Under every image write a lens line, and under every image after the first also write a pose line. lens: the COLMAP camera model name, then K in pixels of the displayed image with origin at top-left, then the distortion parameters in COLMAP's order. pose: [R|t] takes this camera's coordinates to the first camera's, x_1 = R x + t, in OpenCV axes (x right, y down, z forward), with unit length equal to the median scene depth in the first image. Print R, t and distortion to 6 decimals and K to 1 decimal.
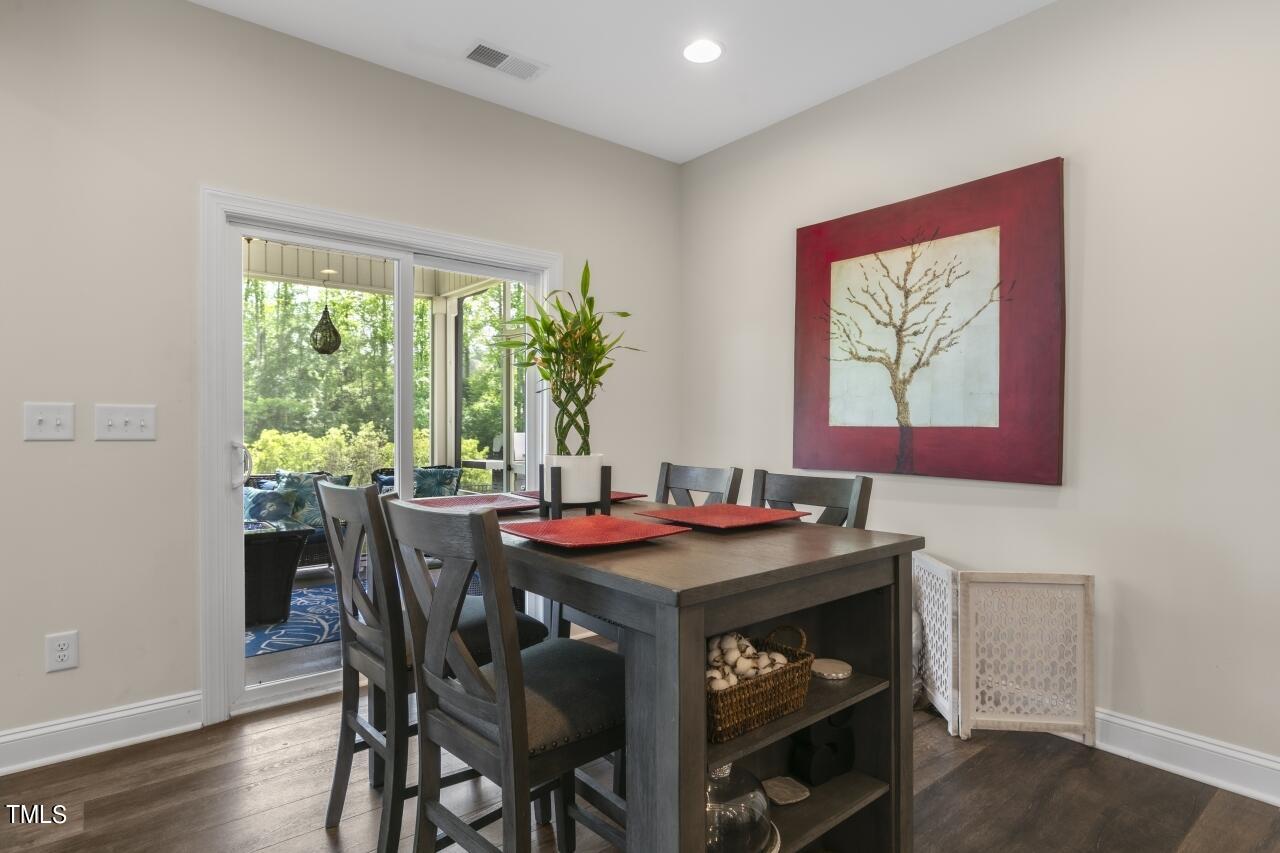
lens RADIAL K [[676.4, 0, 642.7], [0, 676.4, 432.4], [0, 0, 1]] dist [0.004724, 0.000329]
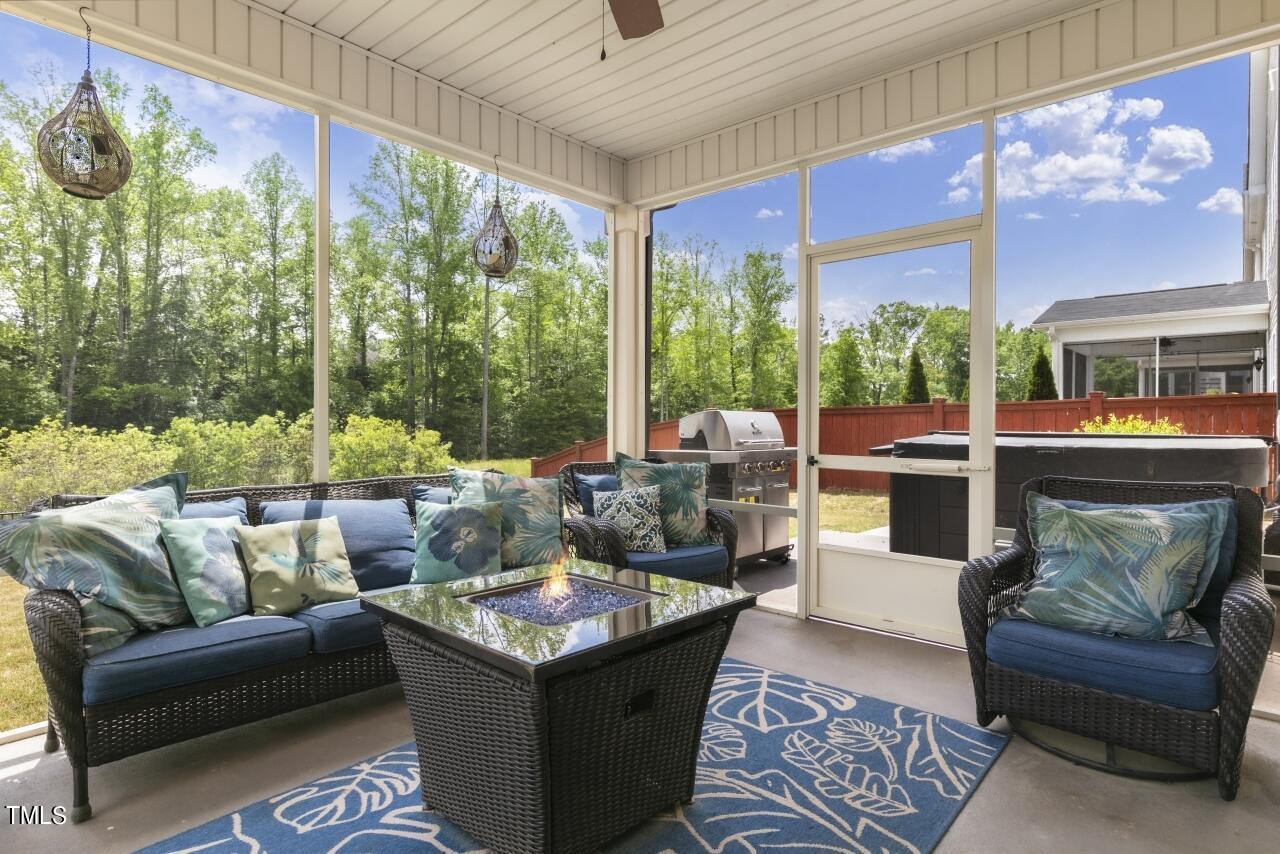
lens RADIAL K [[659.1, 0, 630.1], [0, 659.1, 421.4], [0, 0, 1]] dist [0.002648, 0.000071]
pose [[0.985366, -0.000745, 0.170450, -0.175500], [0.001880, 0.999977, -0.006501, 0.007367], [-0.170441, 0.006727, 0.985345, 0.155246]]
